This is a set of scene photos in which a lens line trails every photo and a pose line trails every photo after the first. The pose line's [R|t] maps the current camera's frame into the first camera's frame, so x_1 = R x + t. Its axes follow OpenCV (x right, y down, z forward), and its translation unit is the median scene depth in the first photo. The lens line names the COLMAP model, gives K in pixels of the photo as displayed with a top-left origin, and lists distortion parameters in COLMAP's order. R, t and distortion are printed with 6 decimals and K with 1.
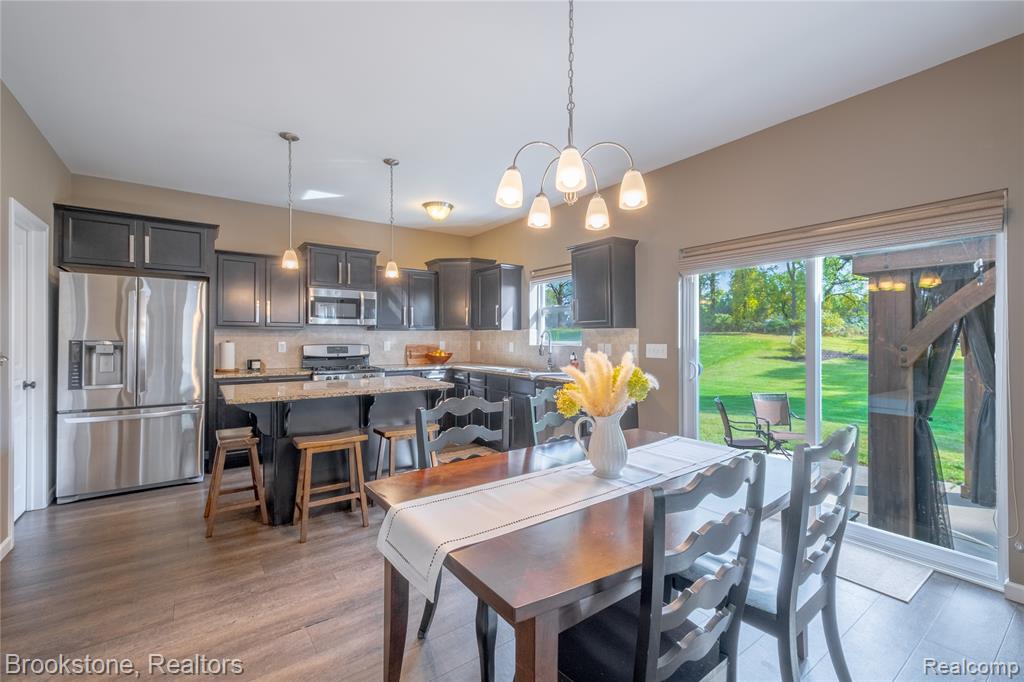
lens RADIAL K [[441.8, 0, 536.6], [0, 441.8, 338.6], [0, 0, 1]] dist [0.014328, -0.000767]
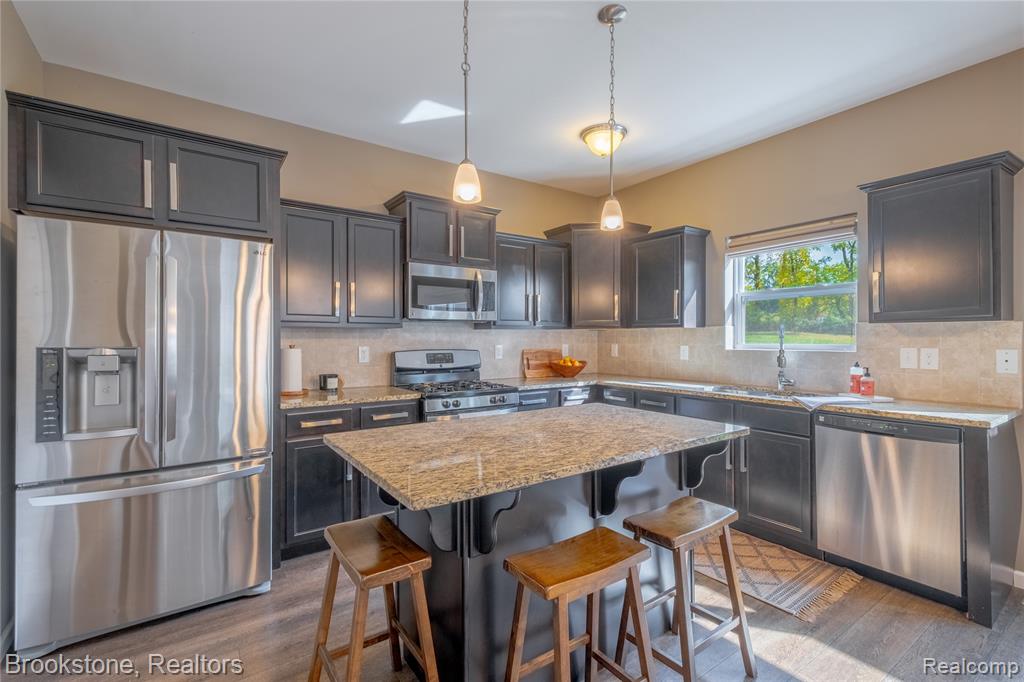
lens RADIAL K [[471.4, 0, 532.4], [0, 471.4, 341.9], [0, 0, 1]] dist [0.019065, -0.000698]
pose [[0.999588, -0.004464, -0.028338, -0.296154], [0.004588, 0.999980, 0.004316, -0.001662], [0.028318, -0.004444, 0.999589, 0.300223]]
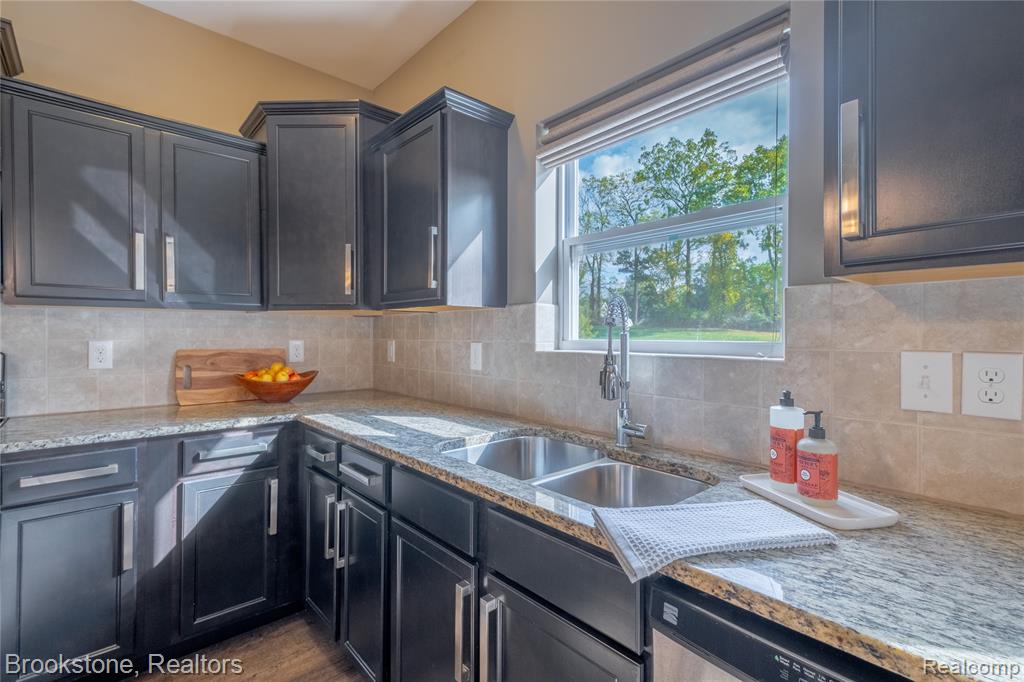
lens RADIAL K [[471.4, 0, 522.2], [0, 471.4, 334.6], [0, 0, 1]] dist [0.019065, -0.000698]
pose [[0.997466, -0.000293, 0.071148, -0.052280], [0.000532, 0.999994, -0.003331, 0.003142], [-0.071146, 0.003361, 0.997460, 0.684552]]
